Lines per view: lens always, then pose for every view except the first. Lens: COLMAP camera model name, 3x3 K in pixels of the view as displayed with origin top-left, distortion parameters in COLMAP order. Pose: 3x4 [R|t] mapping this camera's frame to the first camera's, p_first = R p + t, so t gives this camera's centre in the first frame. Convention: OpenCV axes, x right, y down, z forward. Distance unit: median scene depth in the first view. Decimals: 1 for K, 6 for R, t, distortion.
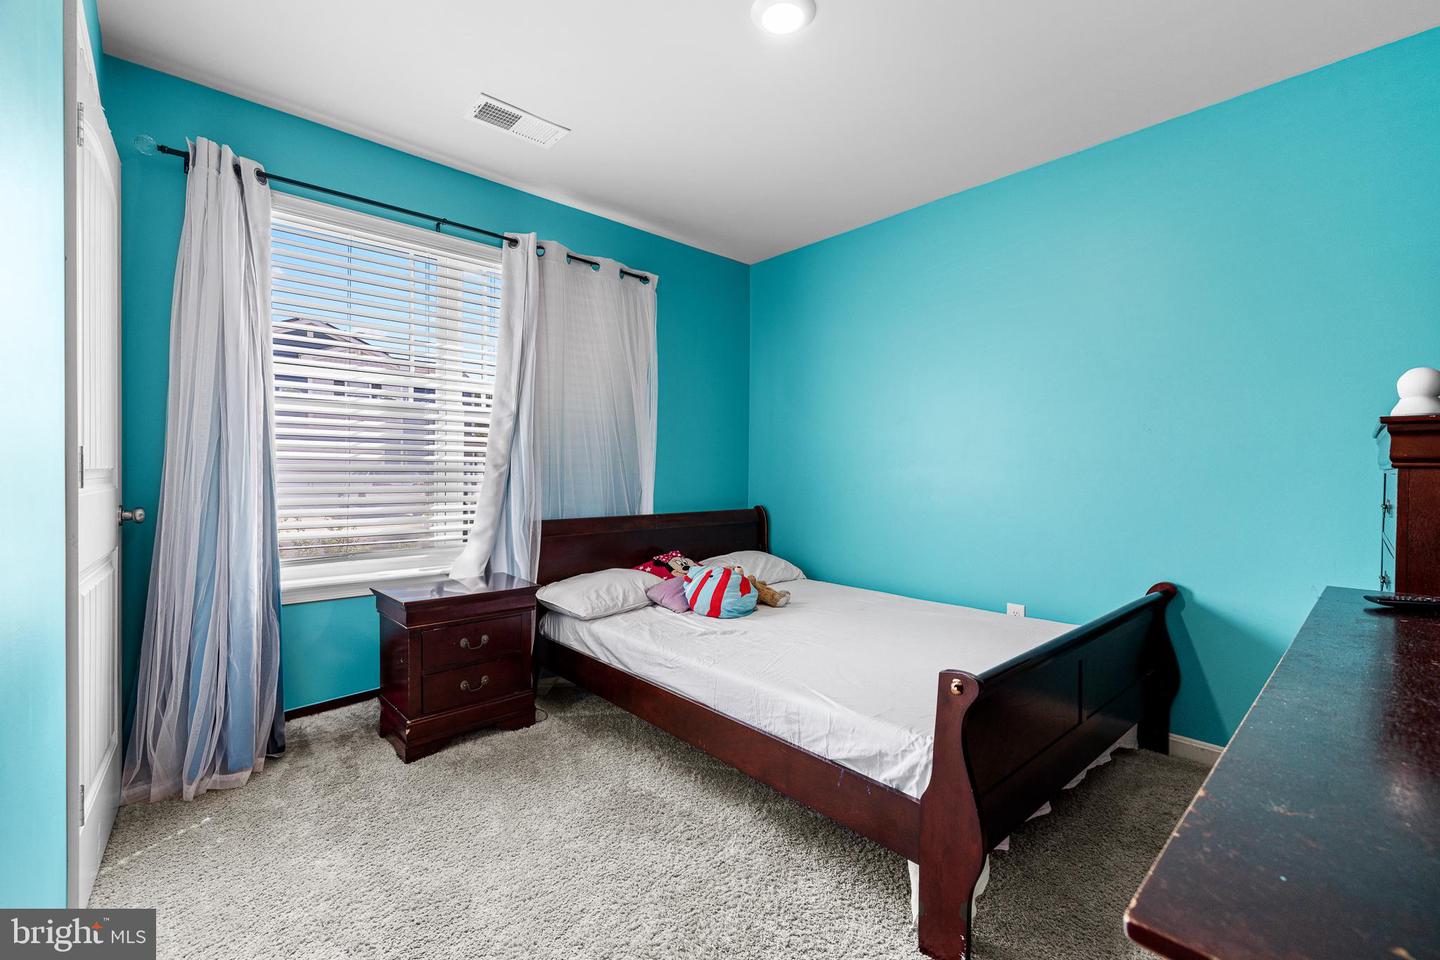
lens RADIAL K [[599.5, 0, 720.0], [0, 599.5, 480.0], [0, 0, 1]] dist [-0.002029, -0.000625]
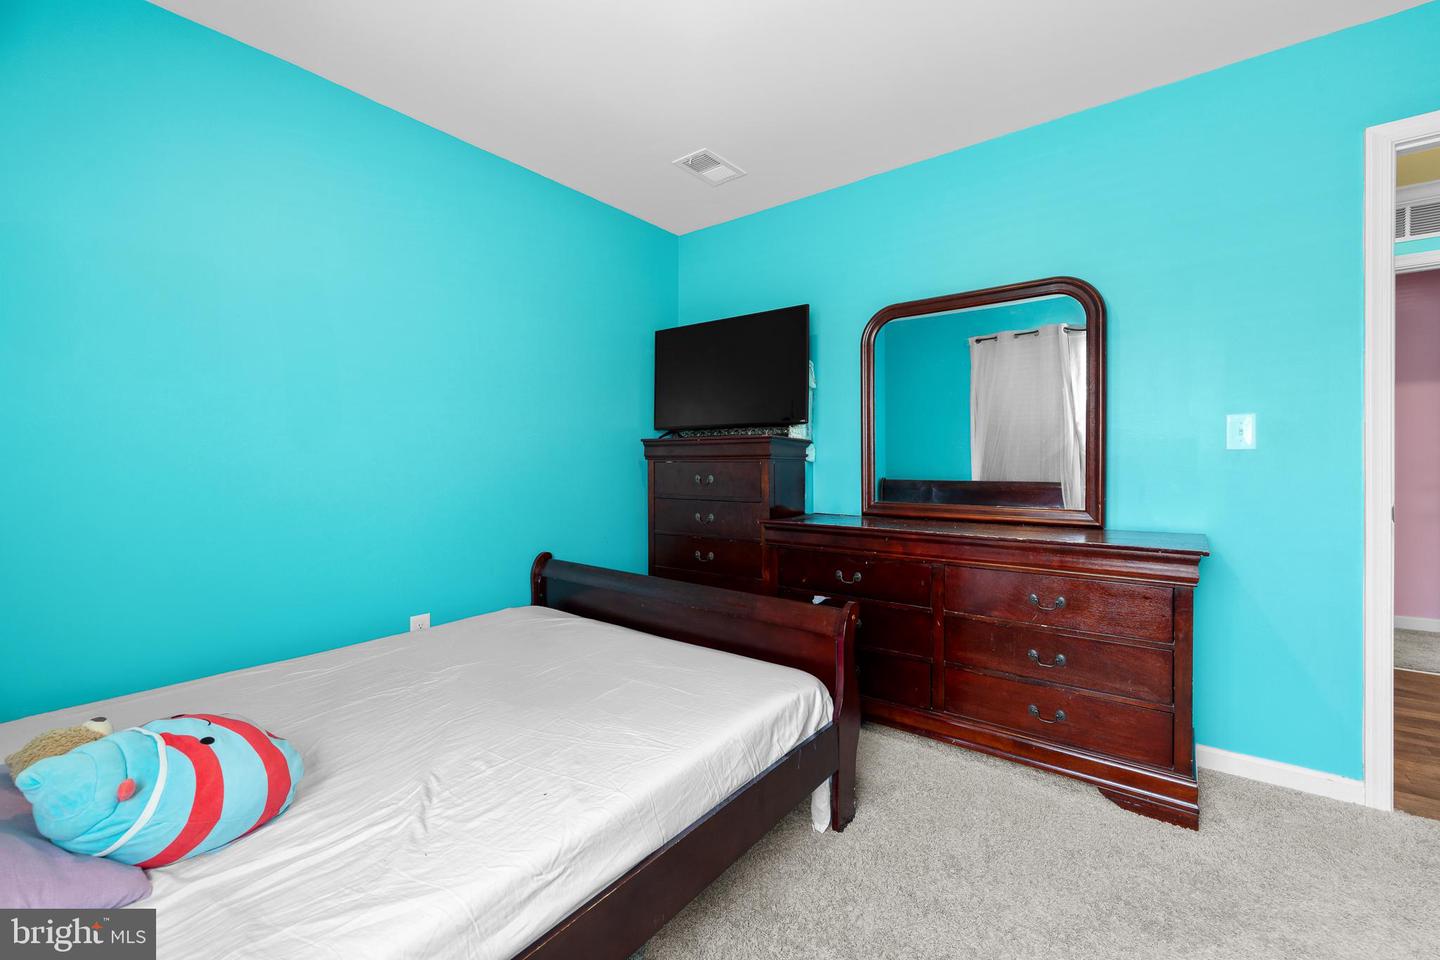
lens RADIAL K [[599.5, 0, 720.0], [0, 599.5, 480.0], [0, 0, 1]] dist [-0.002029, -0.000625]
pose [[-0.205700, -0.014182, 0.978512, -0.606738], [0.002847, 0.999882, 0.015091, 0.002882], [-0.978611, 0.005890, -0.205636, 1.064016]]
